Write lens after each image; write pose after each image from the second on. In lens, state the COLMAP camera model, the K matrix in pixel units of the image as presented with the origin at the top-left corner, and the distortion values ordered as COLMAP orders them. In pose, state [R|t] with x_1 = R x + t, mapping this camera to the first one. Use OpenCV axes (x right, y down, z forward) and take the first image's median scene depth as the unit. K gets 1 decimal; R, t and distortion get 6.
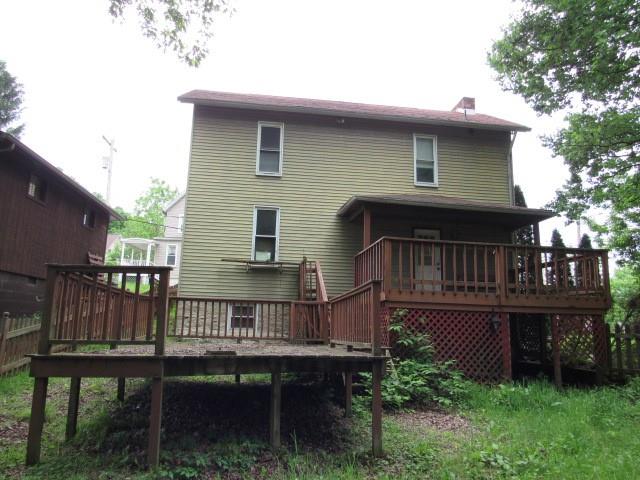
lens RADIAL K [[453.7, 0, 319.8], [0, 453.7, 241.7], [0, 0, 1]] dist [0.003741, -0.000061]
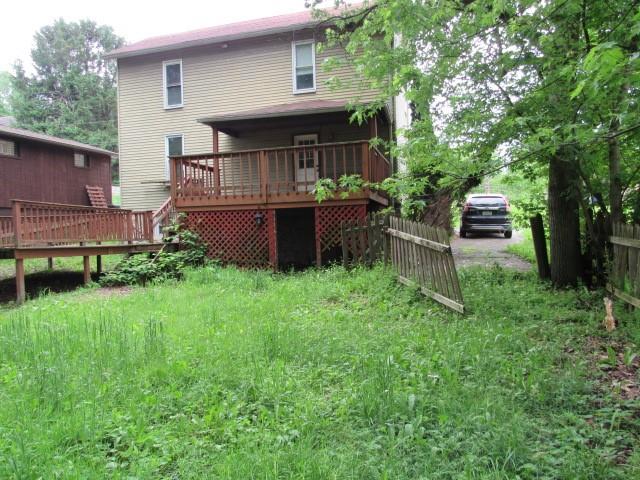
lens RADIAL K [[453.7, 0, 318.7], [0, 453.7, 240.5], [0, 0, 1]] dist [0.003741, -0.000061]
pose [[0.912603, -0.042758, -0.406606, 0.695696], [0.122667, 0.977334, 0.172544, 0.035567], [0.390012, -0.207341, 0.897162, -0.000909]]
